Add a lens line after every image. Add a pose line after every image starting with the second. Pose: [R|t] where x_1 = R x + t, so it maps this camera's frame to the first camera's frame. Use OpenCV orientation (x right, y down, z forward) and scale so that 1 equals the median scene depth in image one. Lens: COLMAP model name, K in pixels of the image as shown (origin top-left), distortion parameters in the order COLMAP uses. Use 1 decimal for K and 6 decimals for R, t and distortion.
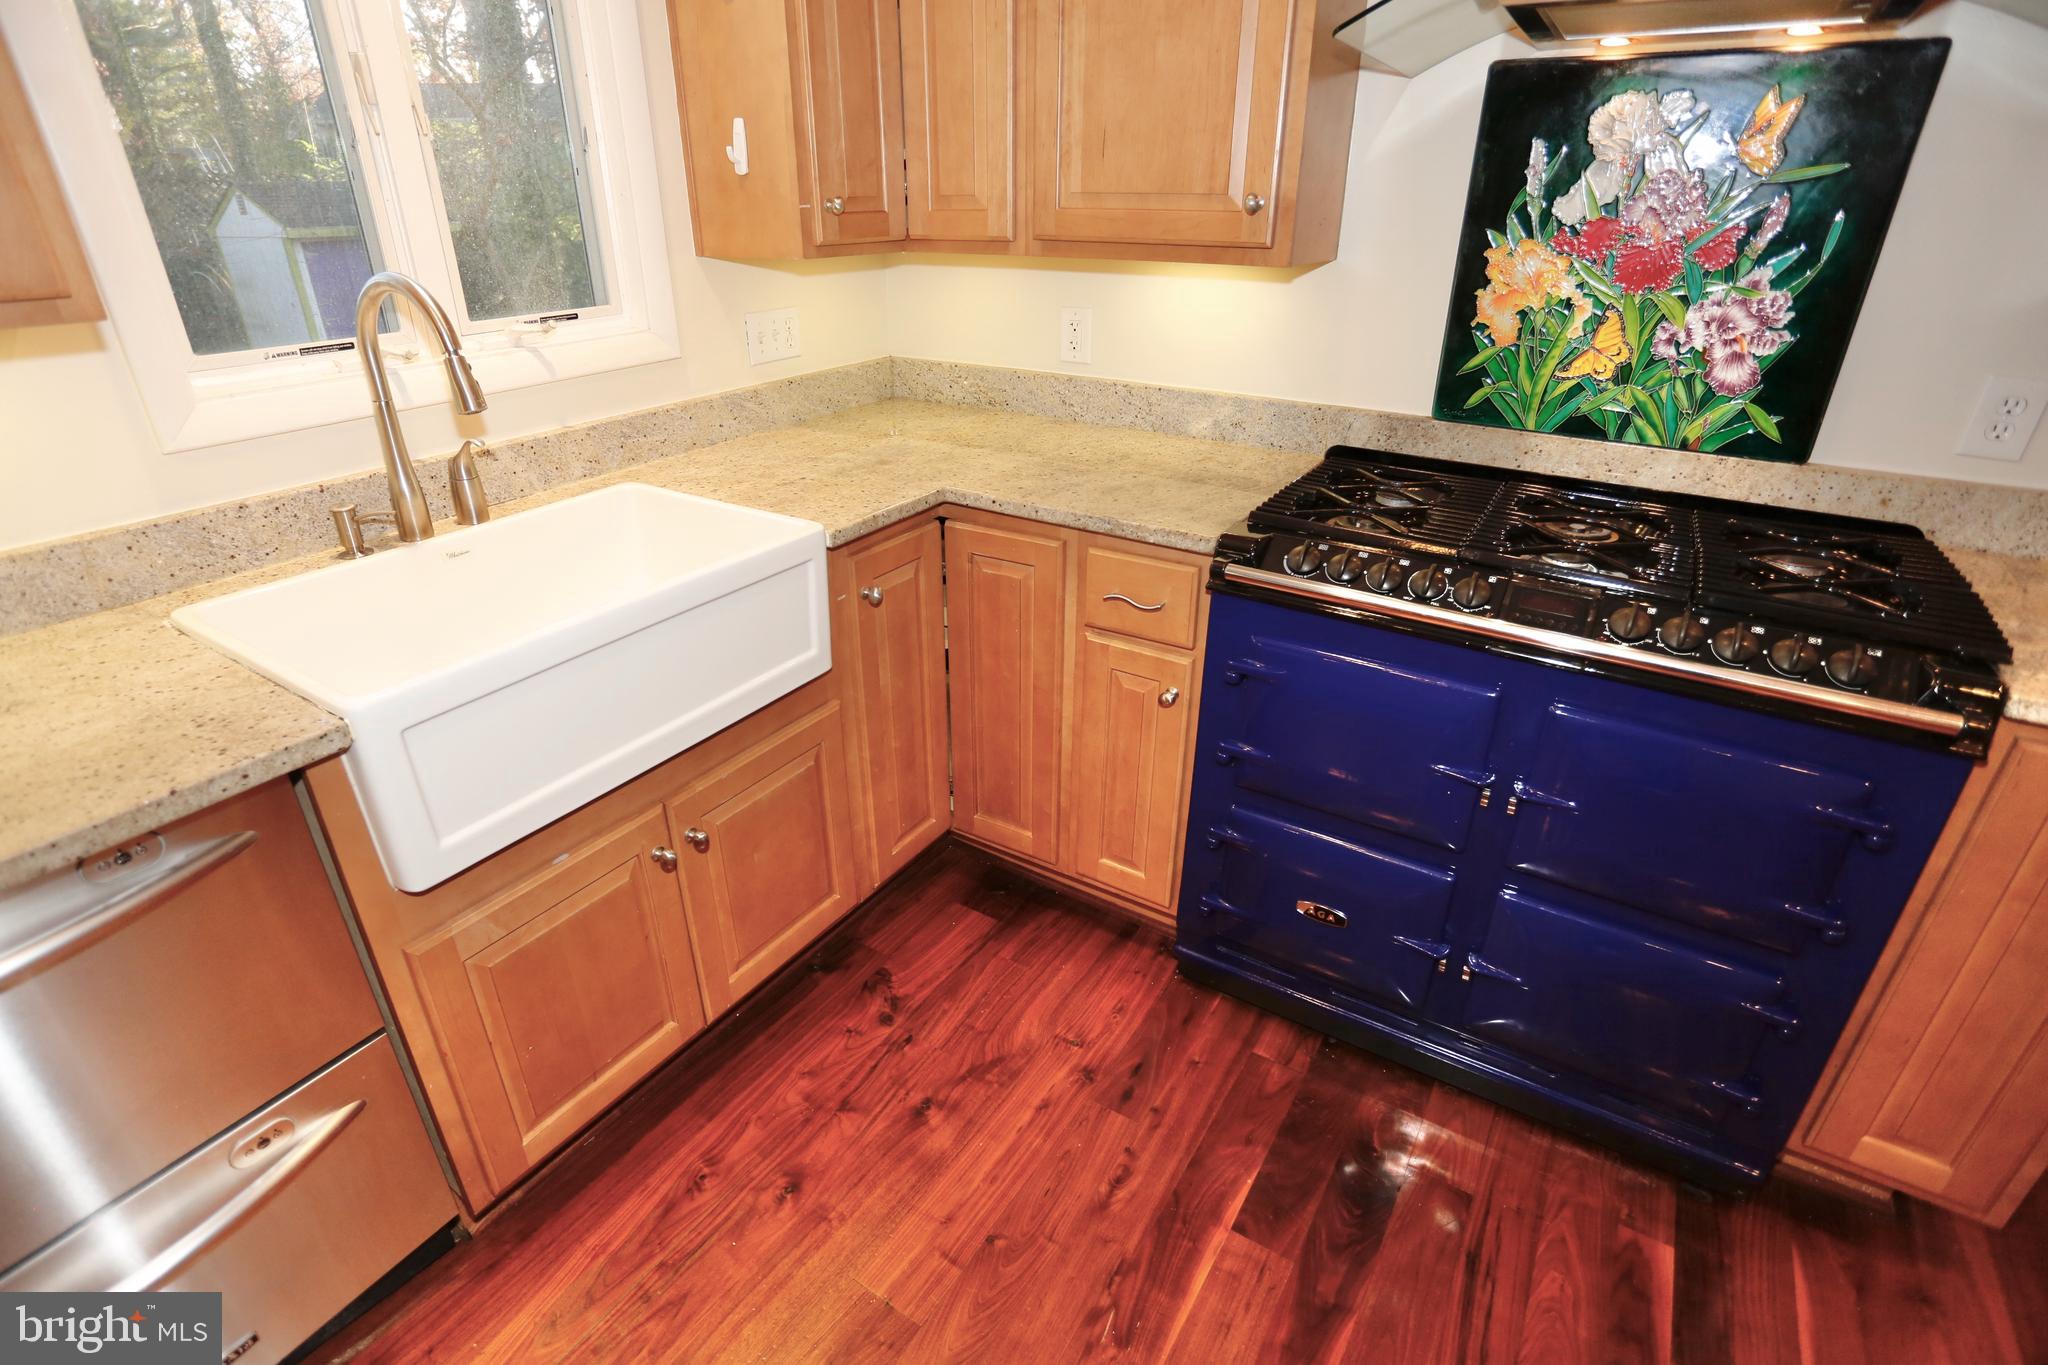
lens RADIAL K [[989.1, 0, 998.1], [0, 989.1, 669.4], [0, 0, 1]] dist [-0.065039, 0.024541]
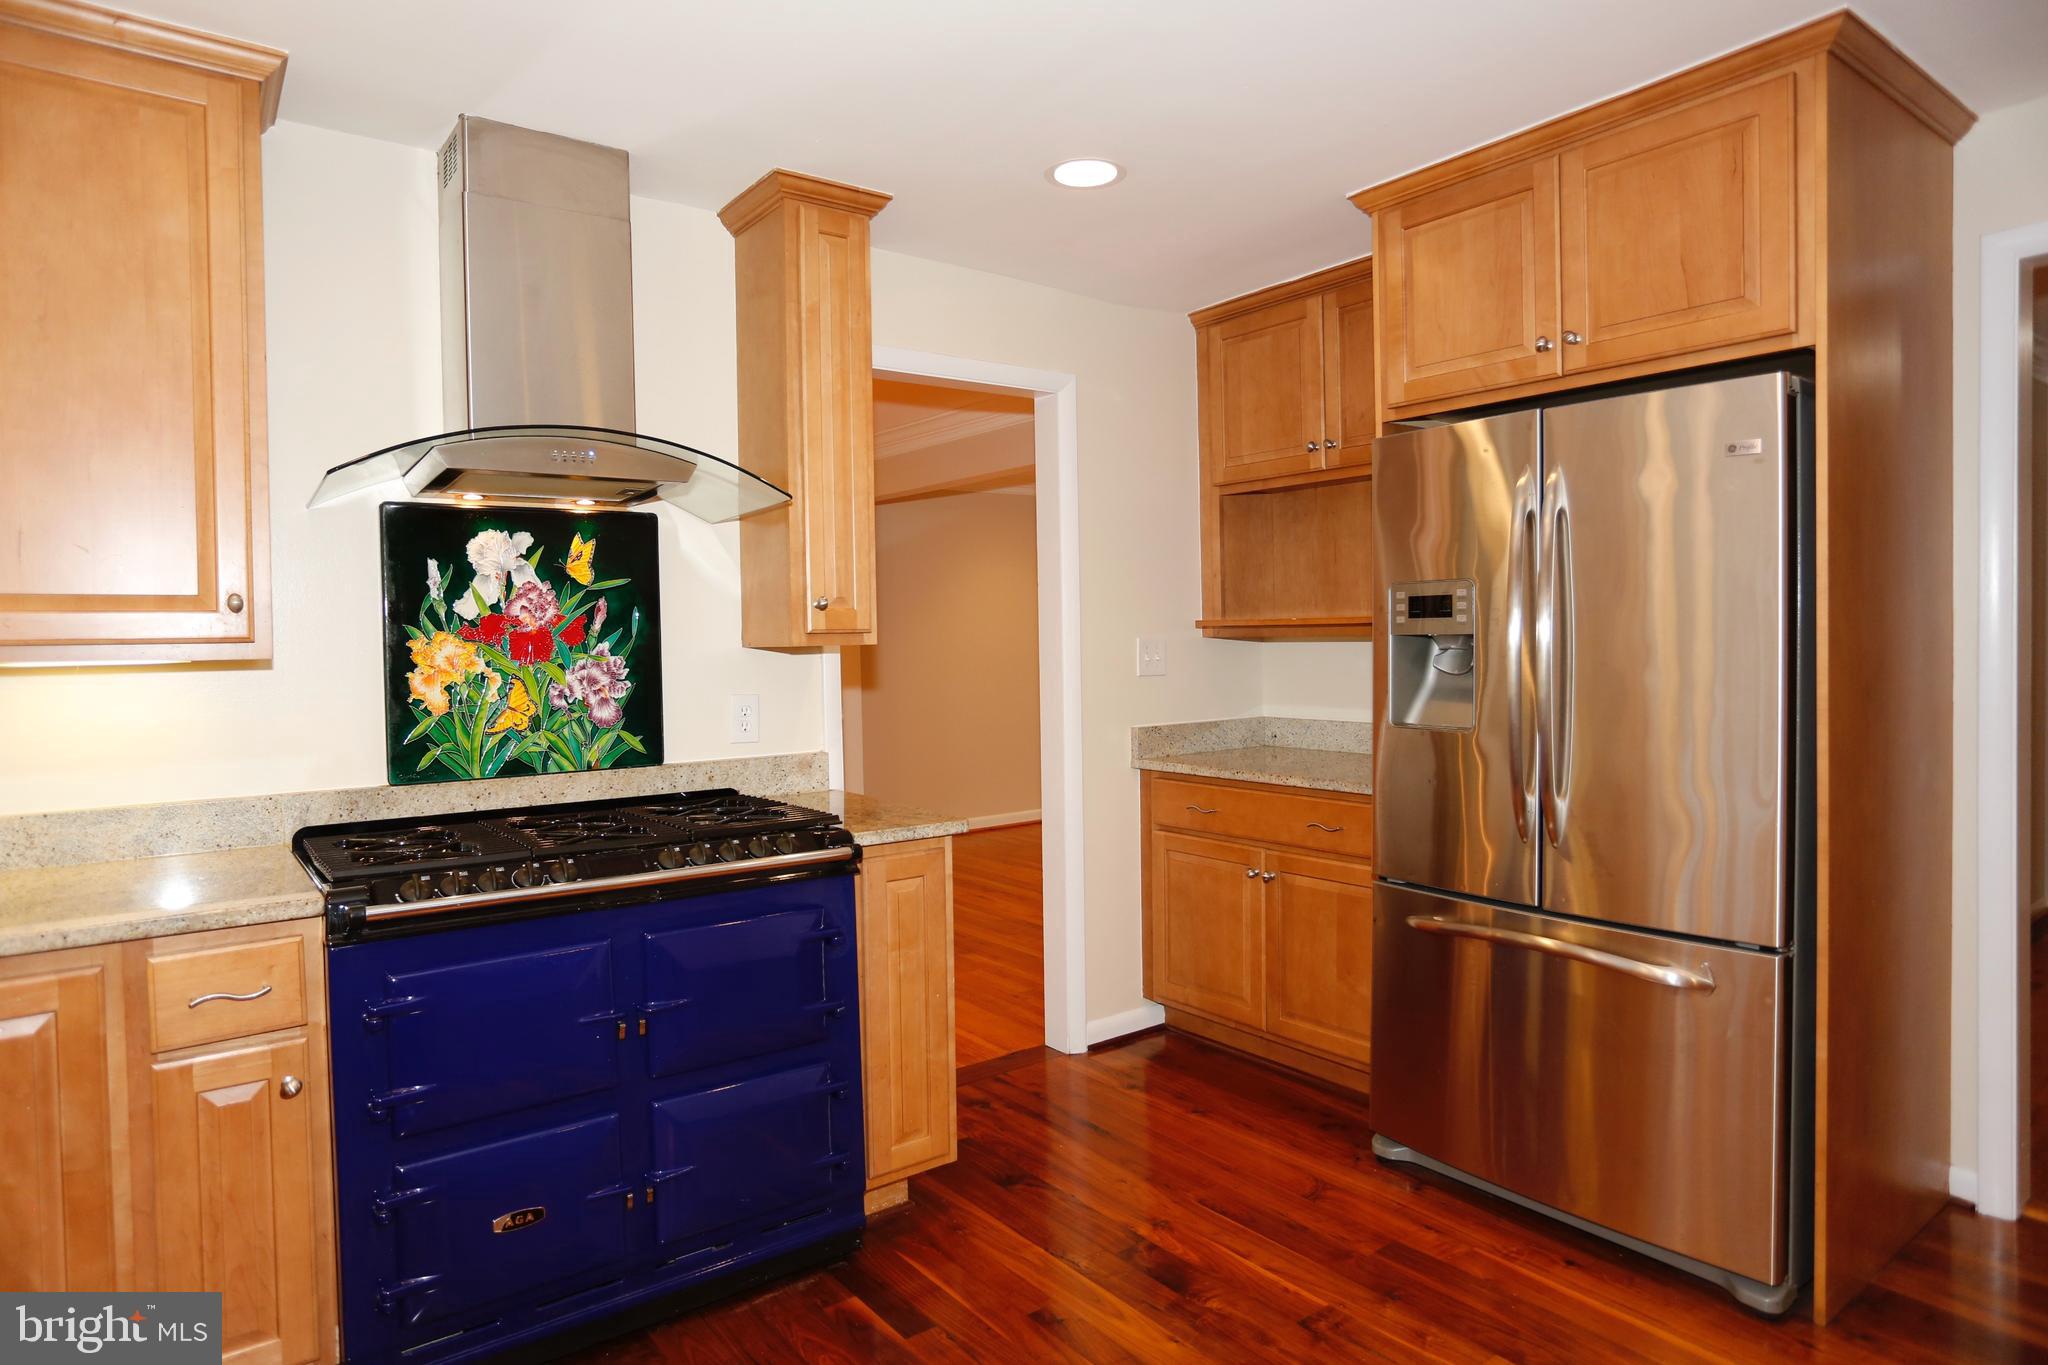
lens RADIAL K [[1179.9, 0, 1013.4], [0, 1179.9, 671.3], [0, 0, 1]] dist [-0.023151, 0.001185]
pose [[0.347455, -0.032179, 0.937144, -0.621178], [0.426389, 0.895532, -0.127338, 0.109977], [-0.835145, 0.443833, 0.324878, -0.091307]]
